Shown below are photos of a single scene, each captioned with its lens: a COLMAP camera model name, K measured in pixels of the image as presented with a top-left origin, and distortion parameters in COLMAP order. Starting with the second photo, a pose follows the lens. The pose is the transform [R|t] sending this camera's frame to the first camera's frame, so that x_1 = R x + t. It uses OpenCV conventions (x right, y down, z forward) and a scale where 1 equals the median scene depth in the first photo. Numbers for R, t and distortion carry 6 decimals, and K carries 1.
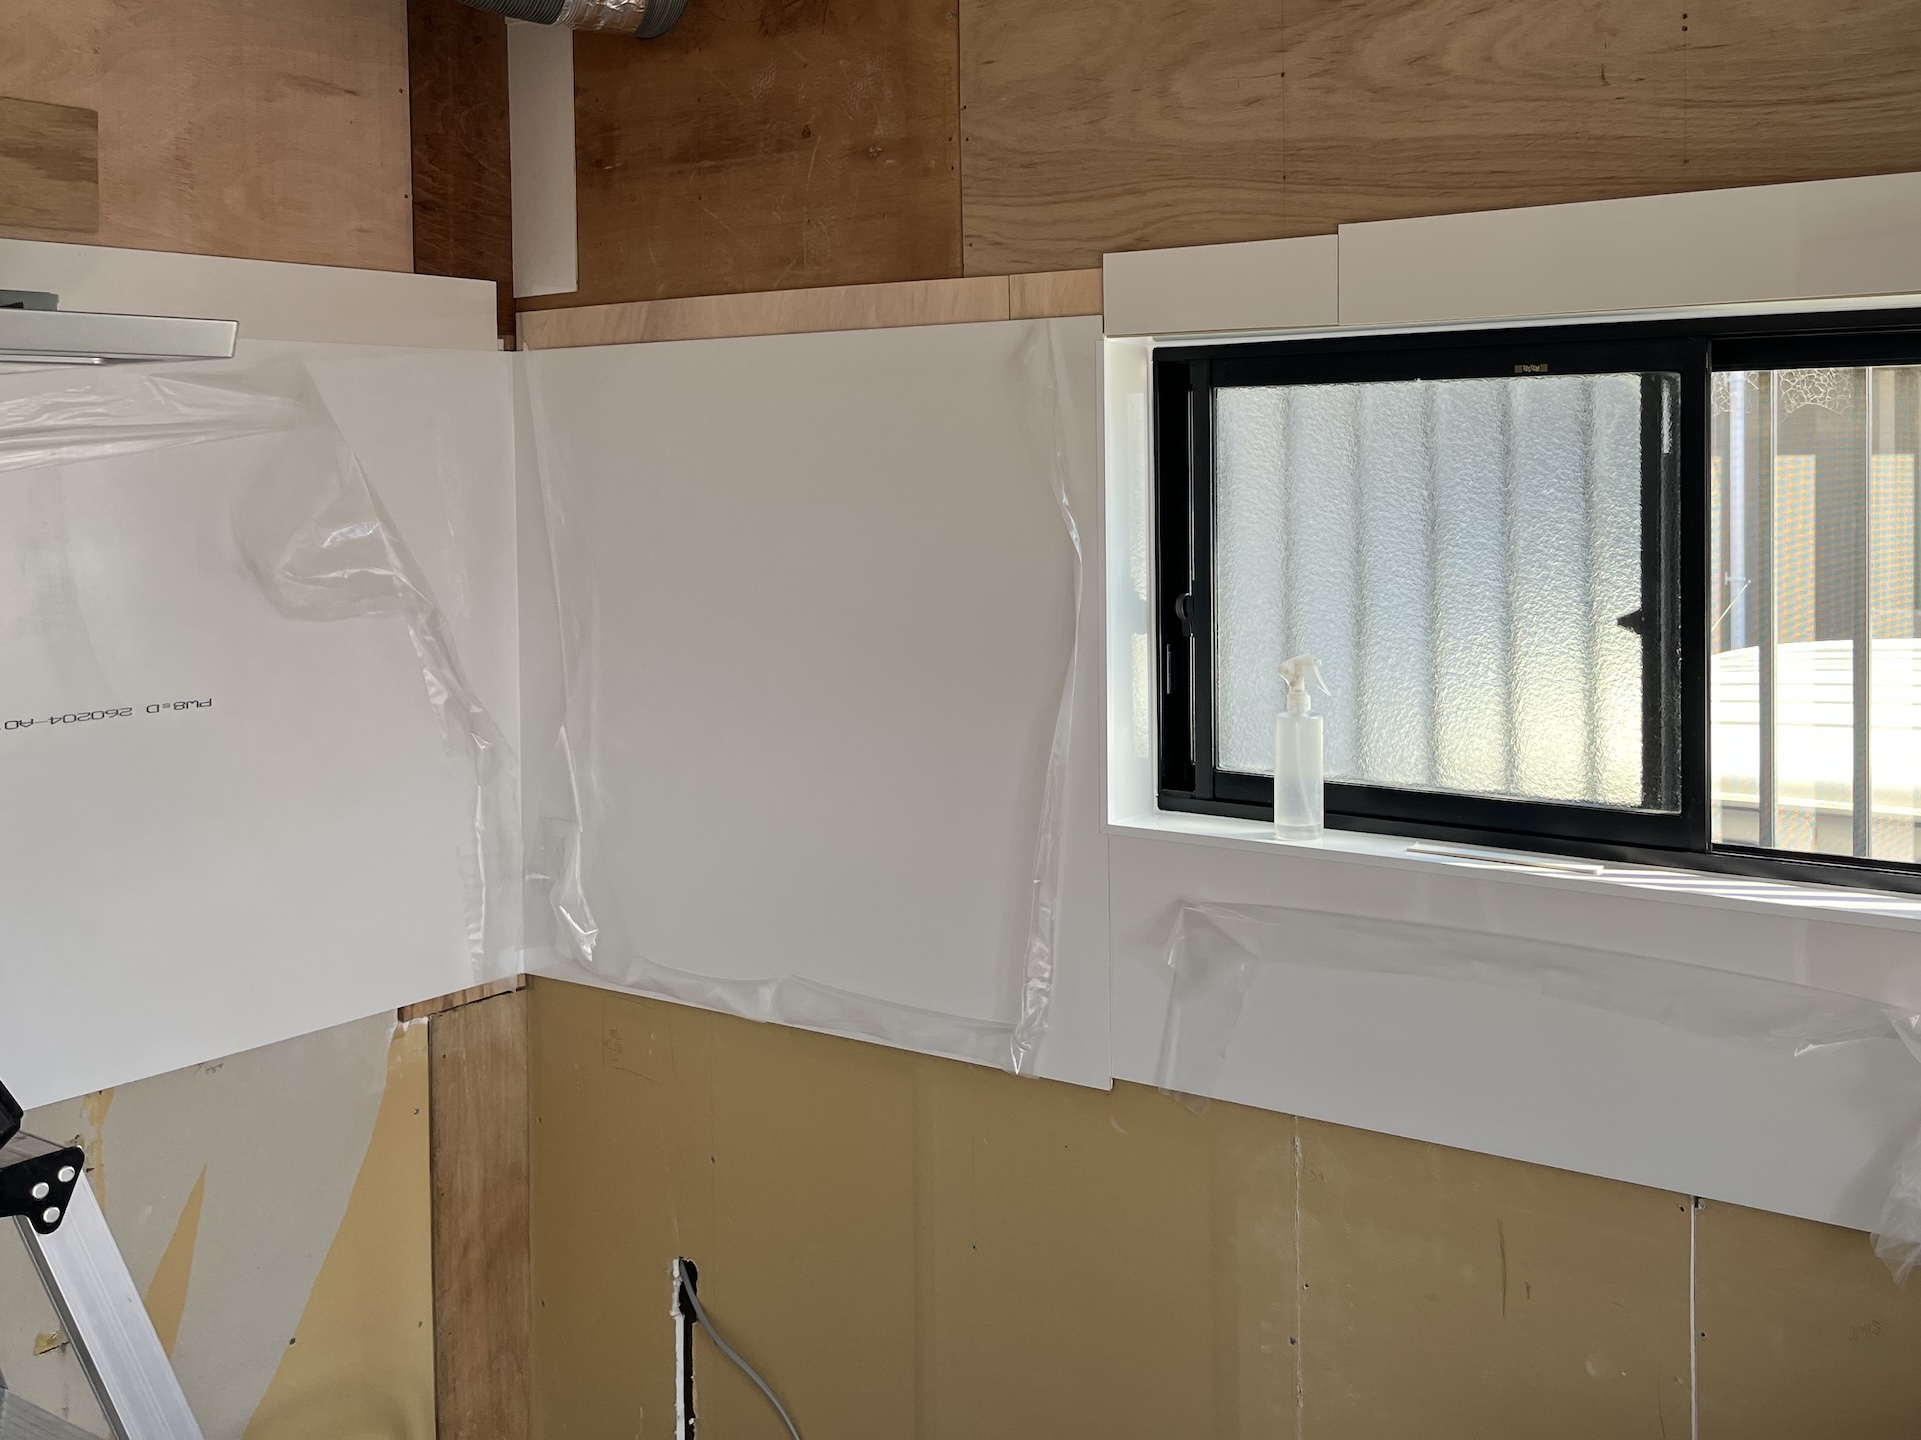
lens RADIAL K [[1808.9, 0, 961.1], [0, 1808.9, 523.1], [0, 0, 1]] dist [0.043231, -0.000994]
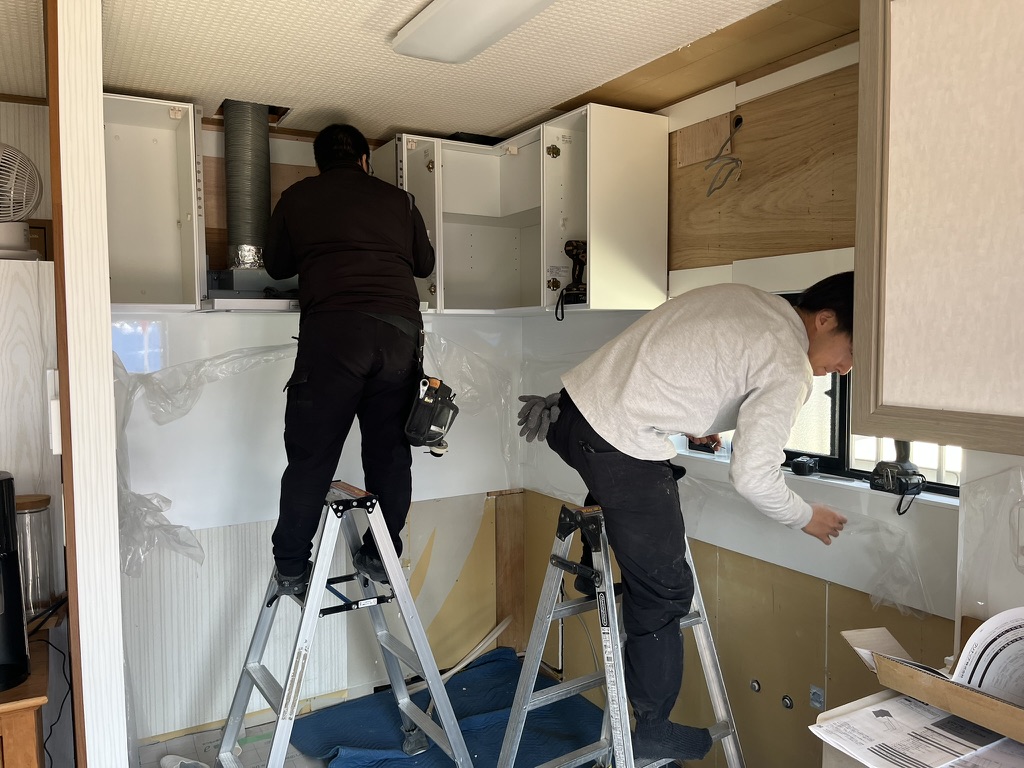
lens RADIAL K [[775.1, 0, 486.0], [0, 775.1, 390.6], [0, 0, 1]] dist [0.062097, -0.005227]
pose [[0.888575, 0.044493, -0.456569, 0.448087], [-0.024808, 0.998490, 0.049022, 0.001728], [0.458061, -0.032233, 0.888336, -0.384193]]
